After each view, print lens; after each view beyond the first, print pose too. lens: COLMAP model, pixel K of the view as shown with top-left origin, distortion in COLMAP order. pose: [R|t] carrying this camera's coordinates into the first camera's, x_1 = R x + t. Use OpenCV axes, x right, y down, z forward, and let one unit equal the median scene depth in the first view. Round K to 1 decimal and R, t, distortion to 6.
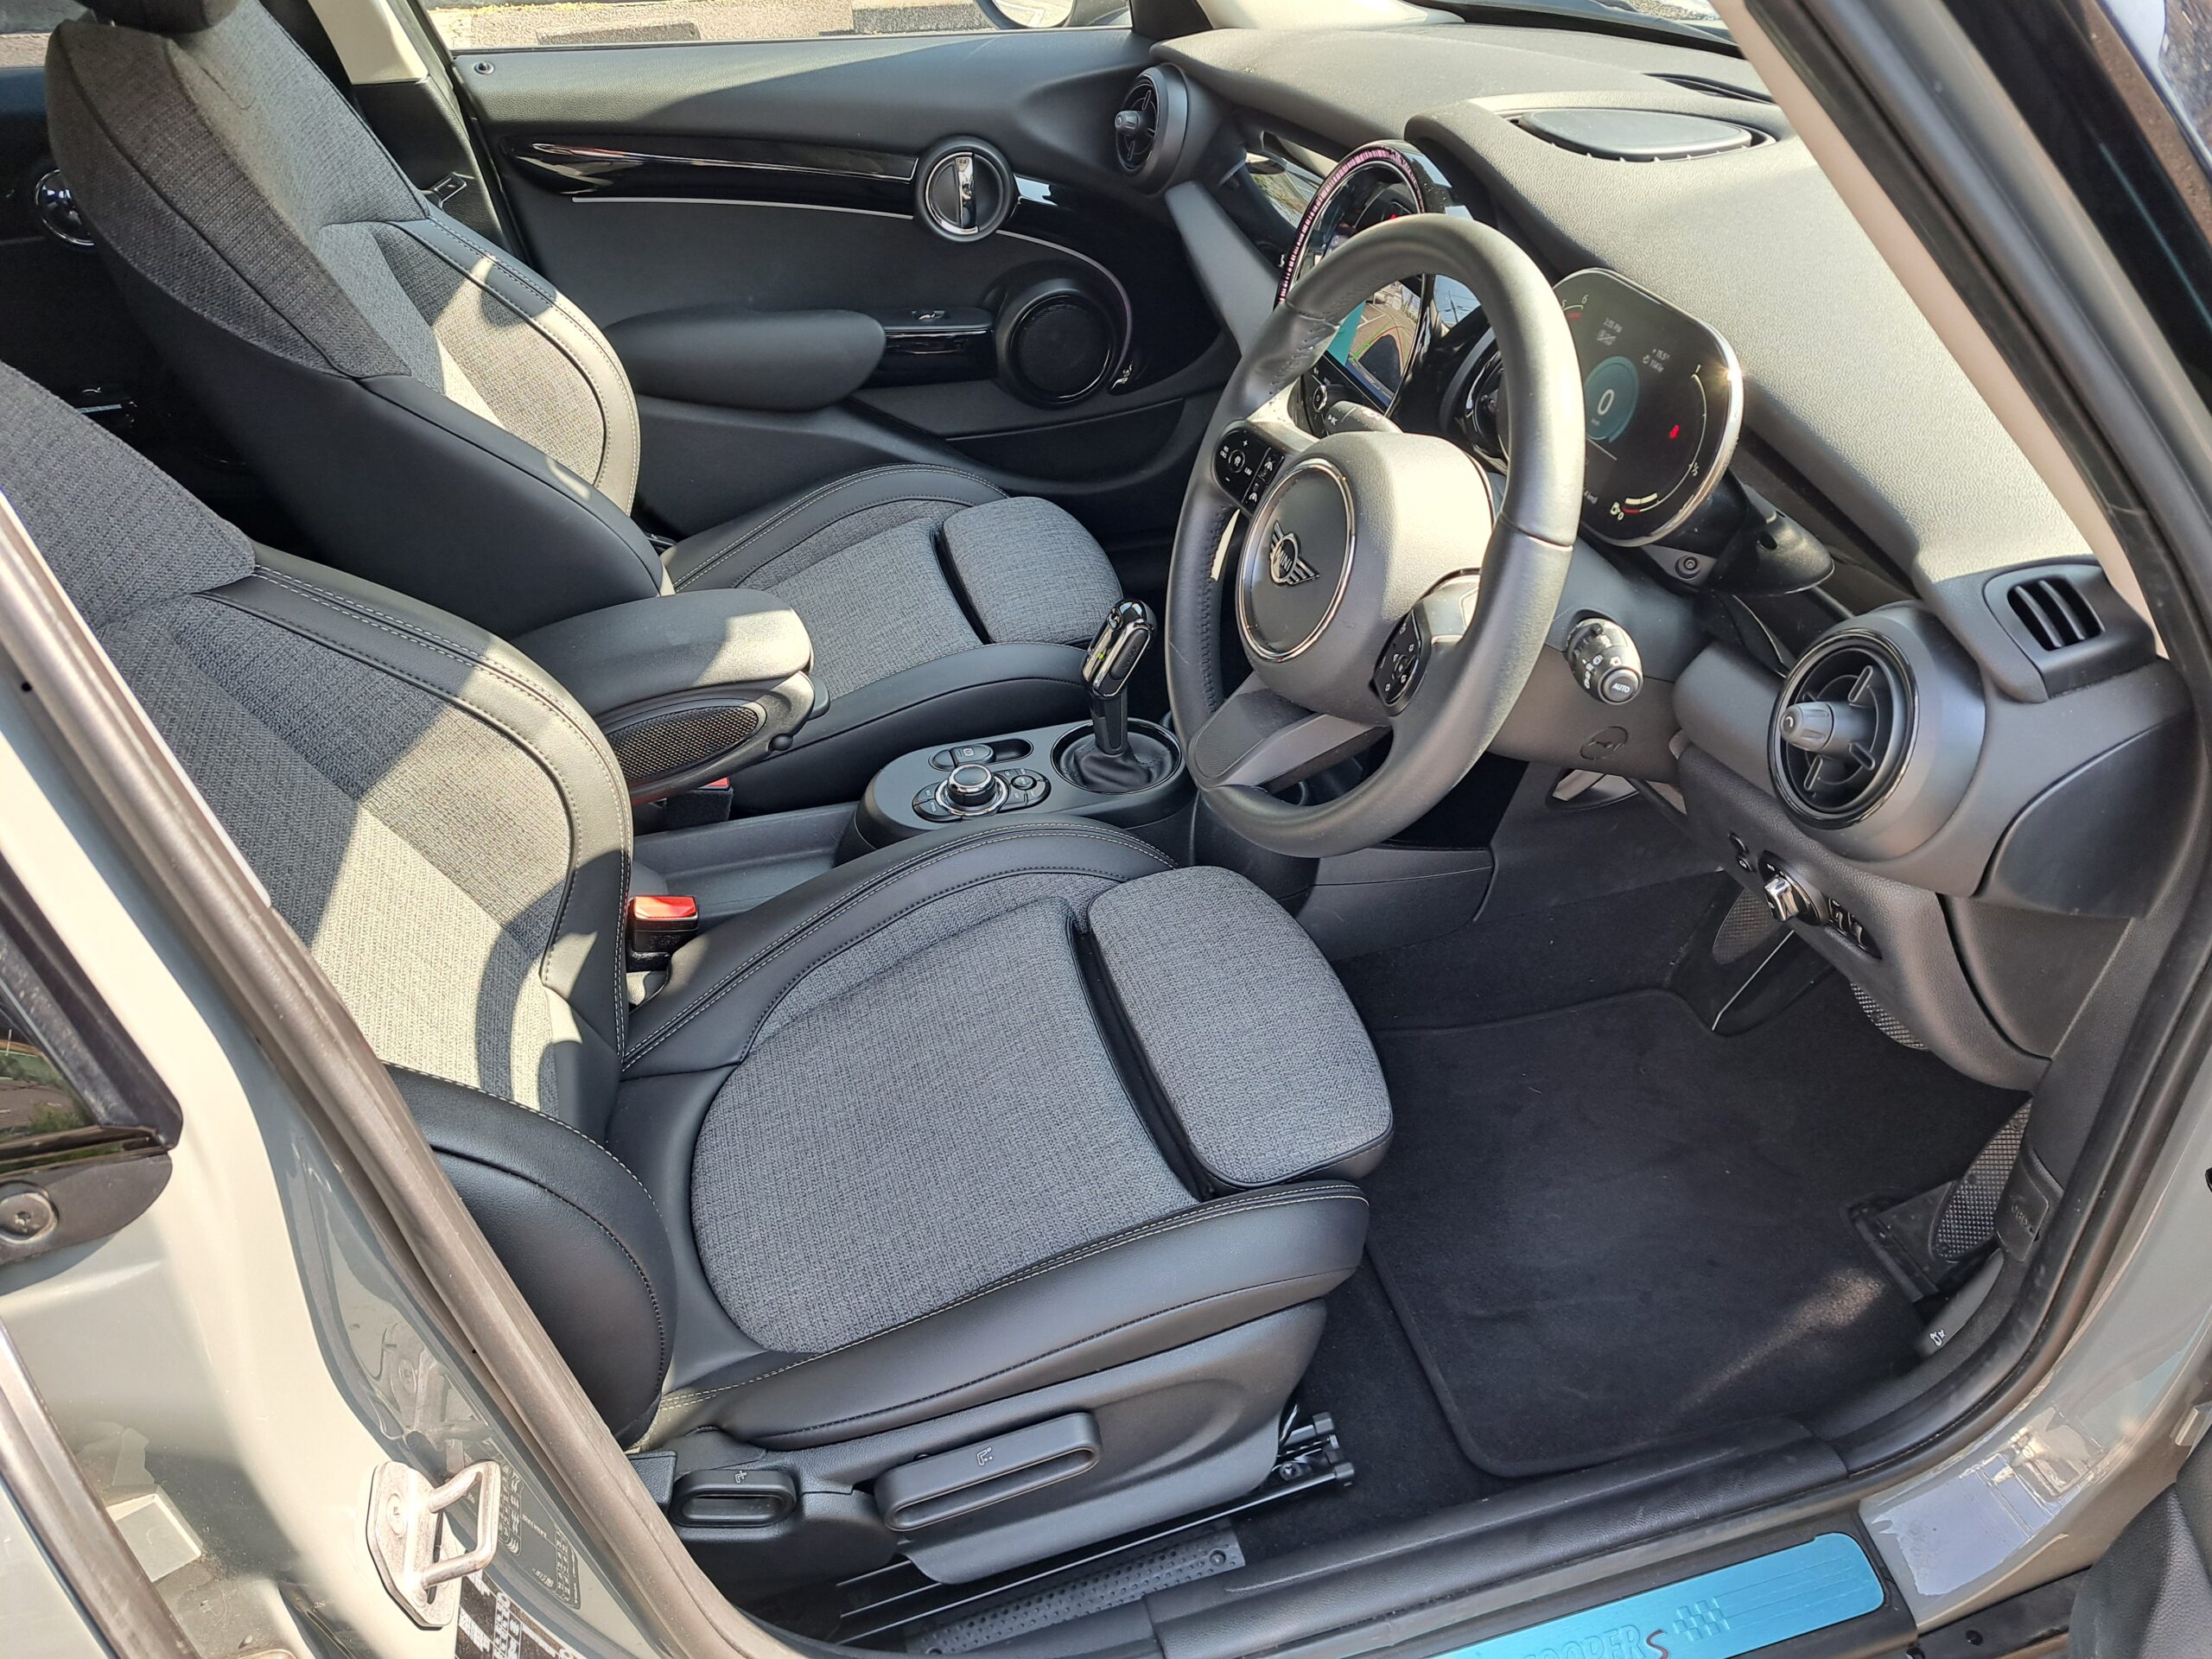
lens RADIAL K [[1596.6, 0, 1109.7], [0, 1596.6, 840.3], [0, 0, 1]] dist [0.062825, -0.071088]
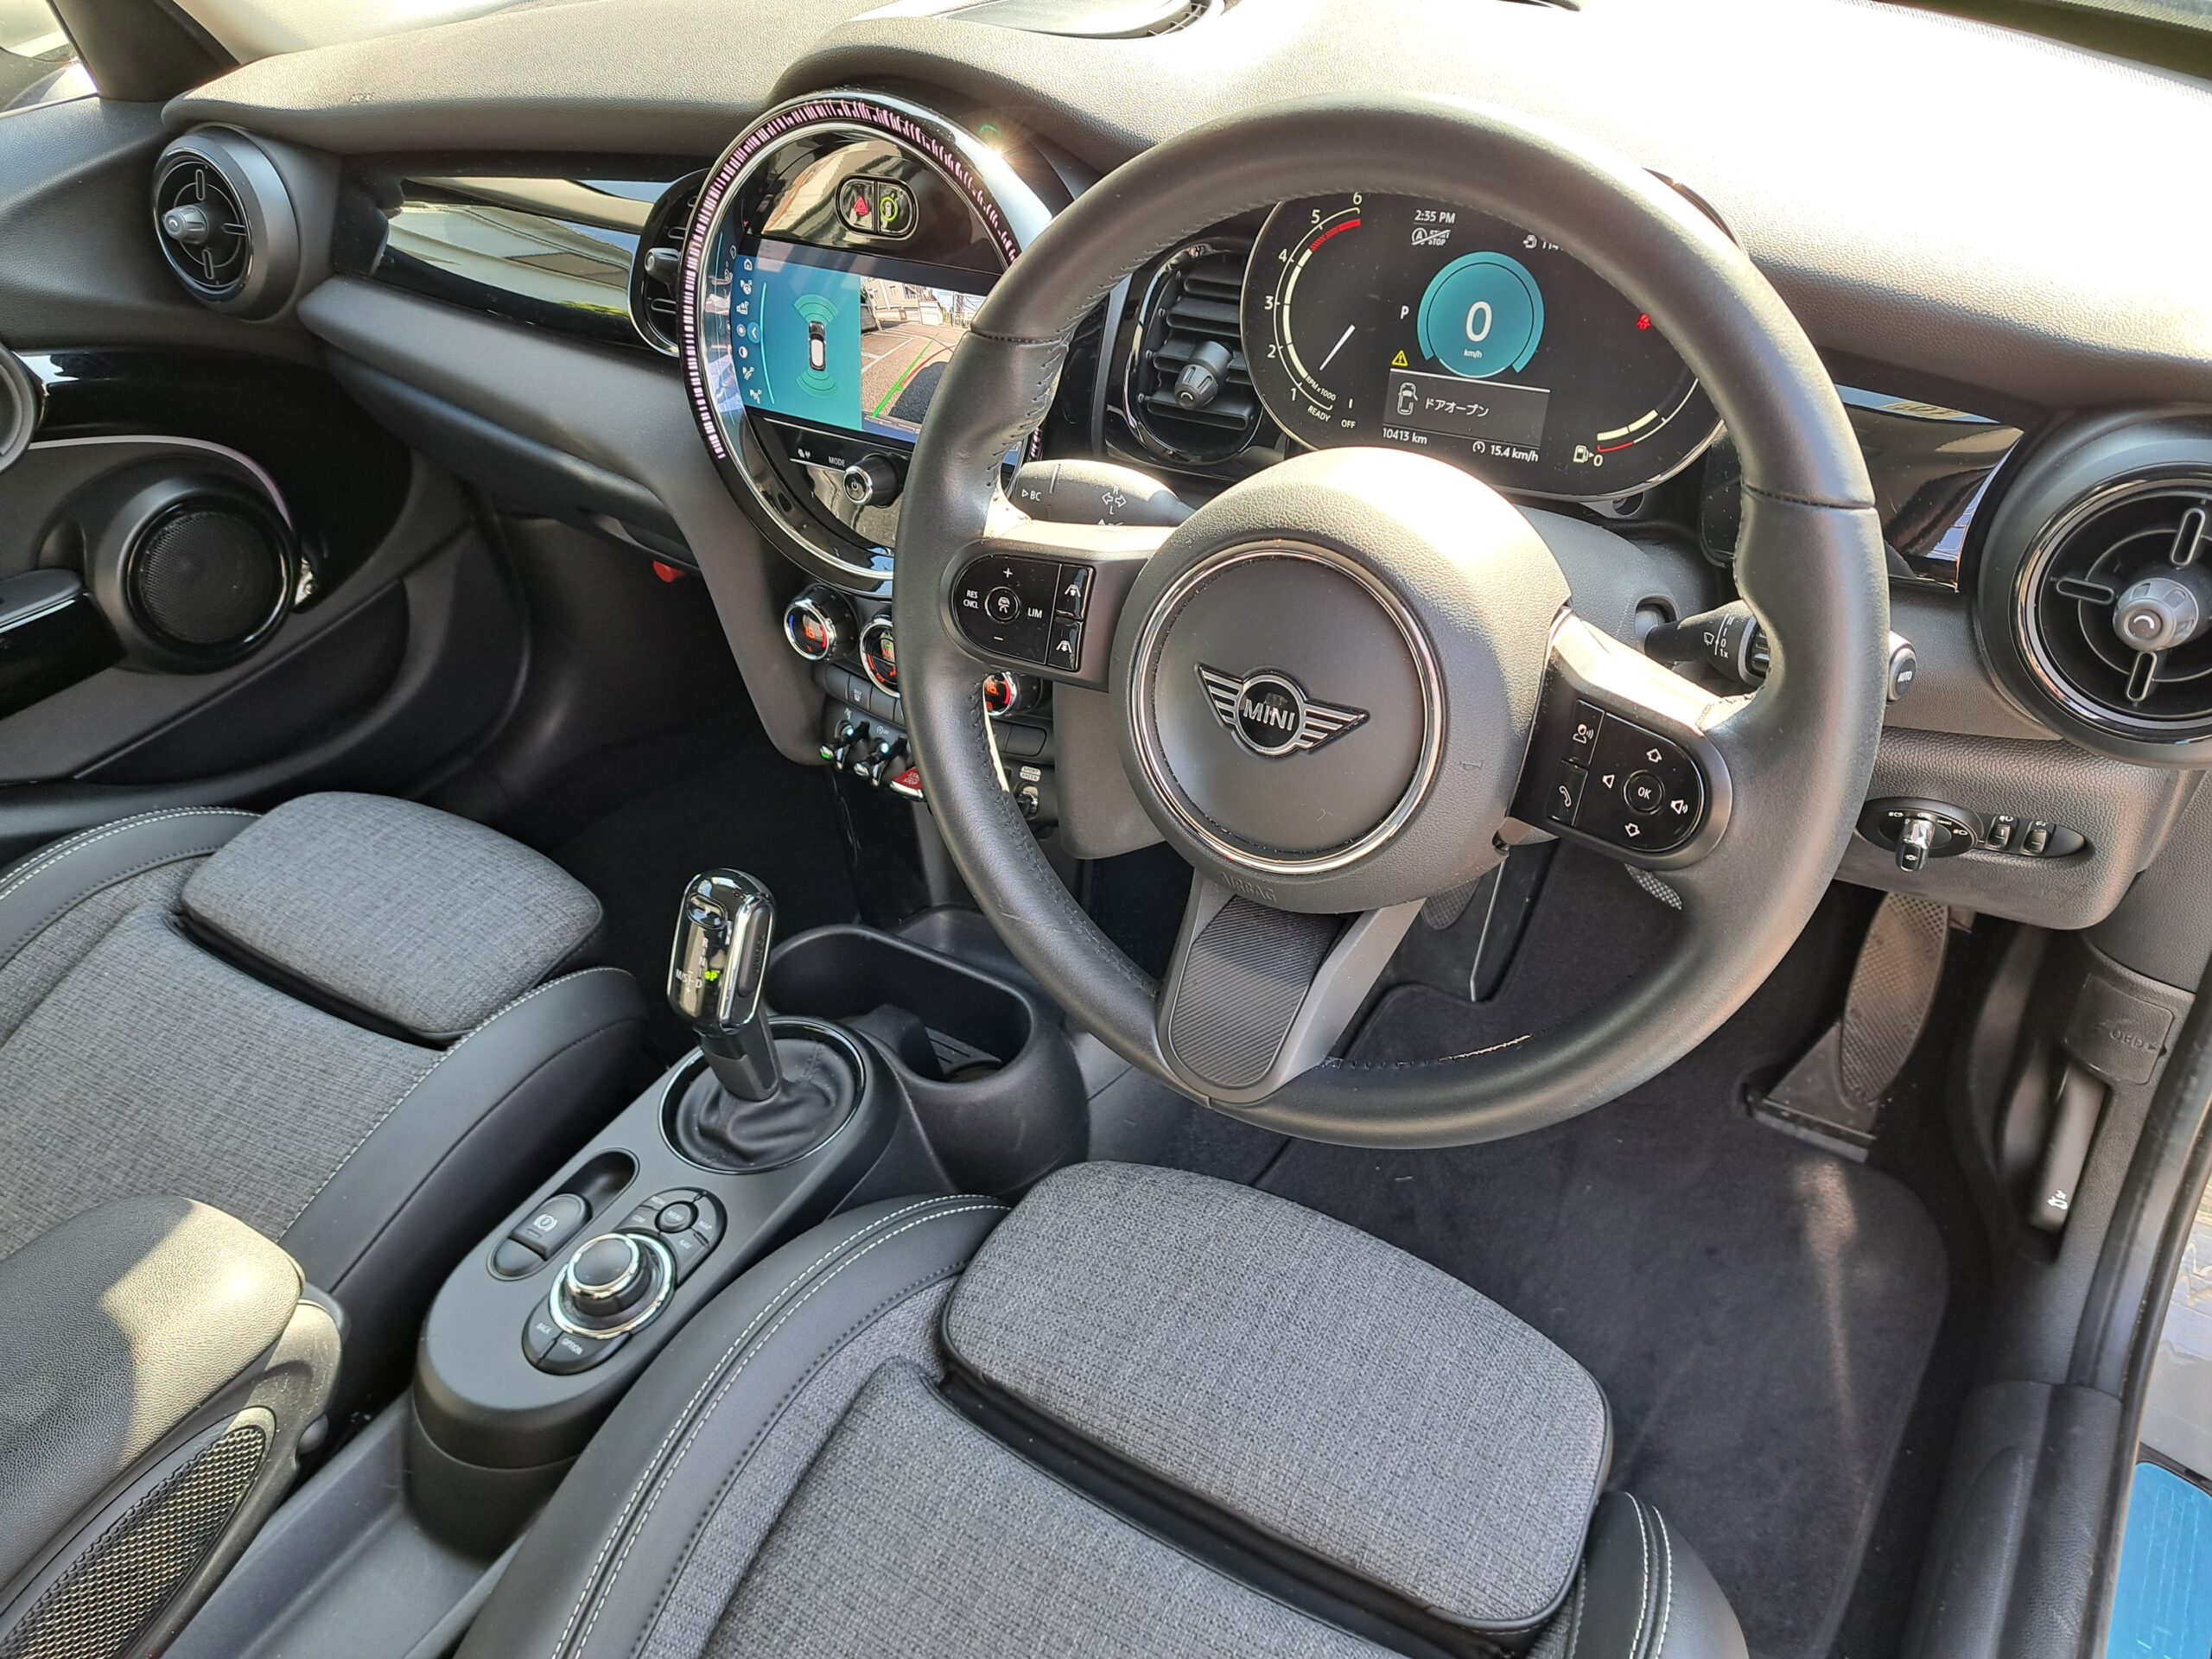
lens RADIAL K [[1596.6, 0, 1139.7], [0, 1596.6, 814.7], [0, 0, 1]] dist [0.062825, -0.071088]
pose [[0.742942, -0.441629, 0.502993, -0.178950], [0.457697, 0.883503, 0.099680, -0.166284], [-0.488417, 0.156162, 0.858523, 0.387019]]
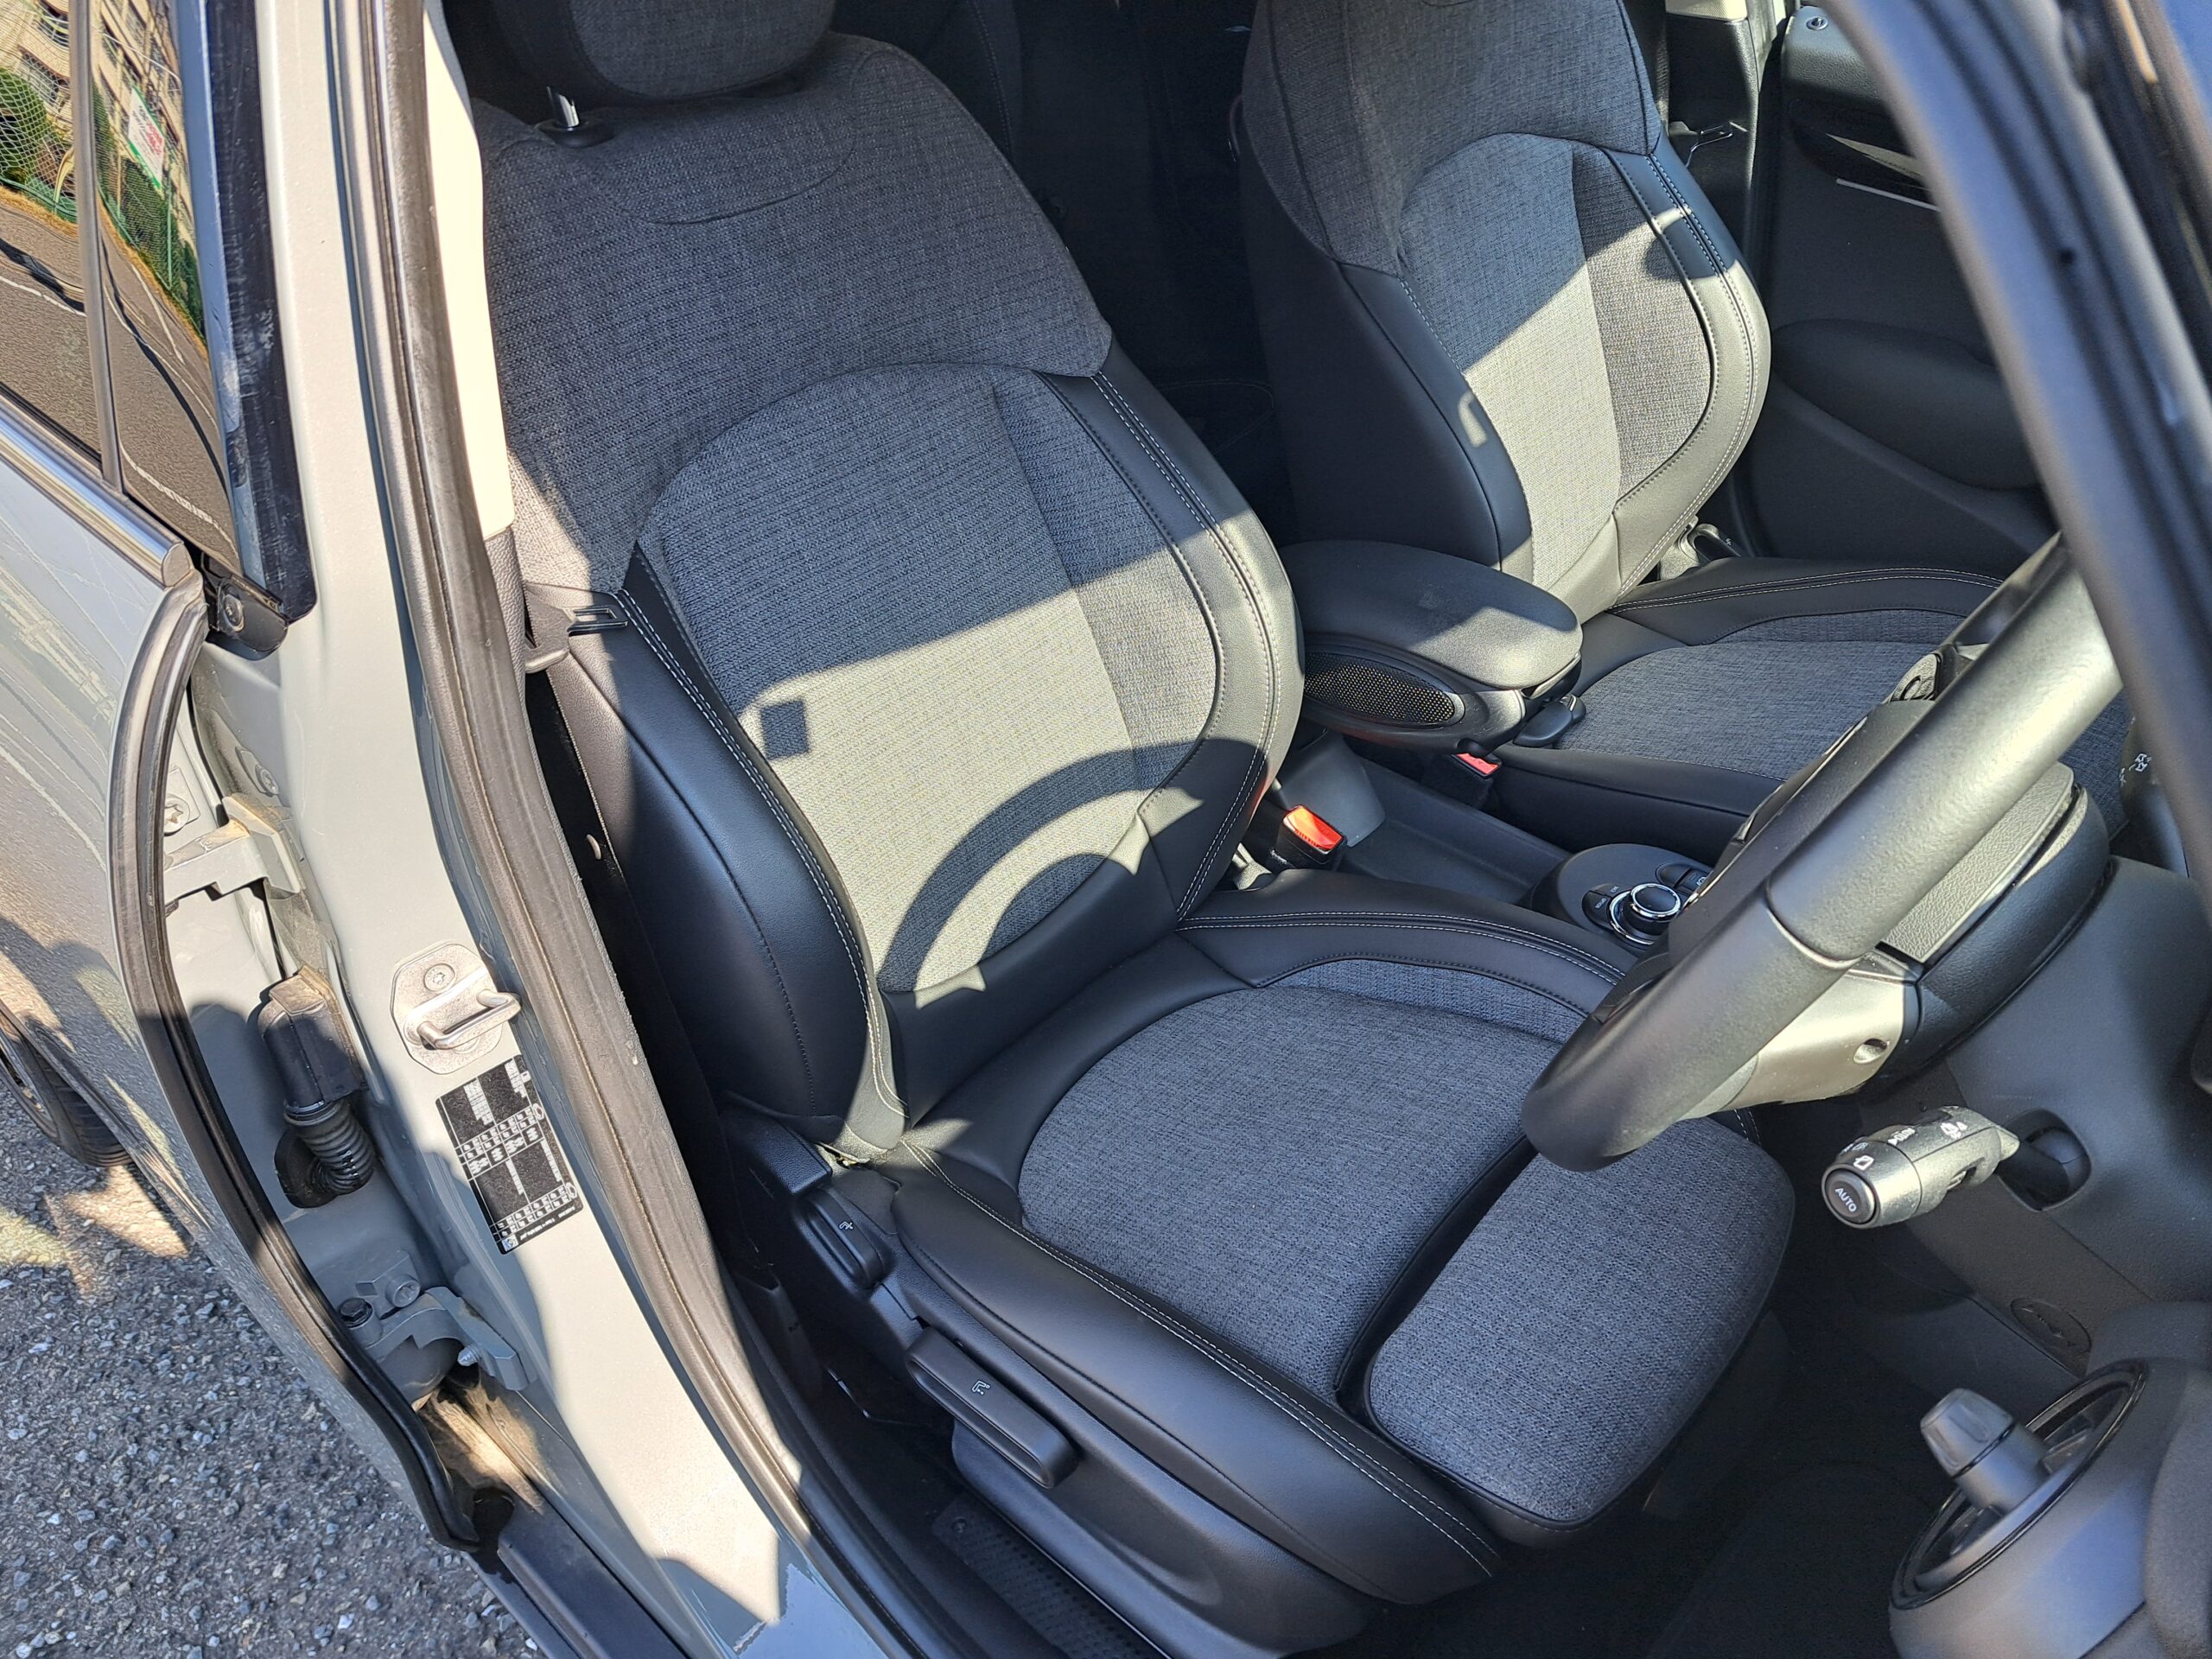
lens RADIAL K [[1596.6, 0, 1120.6], [0, 1596.6, 820.4], [0, 0, 1]] dist [0.062825, -0.071088]
pose [[0.531408, 0.522206, -0.667013, 0.335833], [-0.504989, 0.827473, 0.245507, -0.151481], [0.680141, 0.206370, 0.703434, 0.199302]]
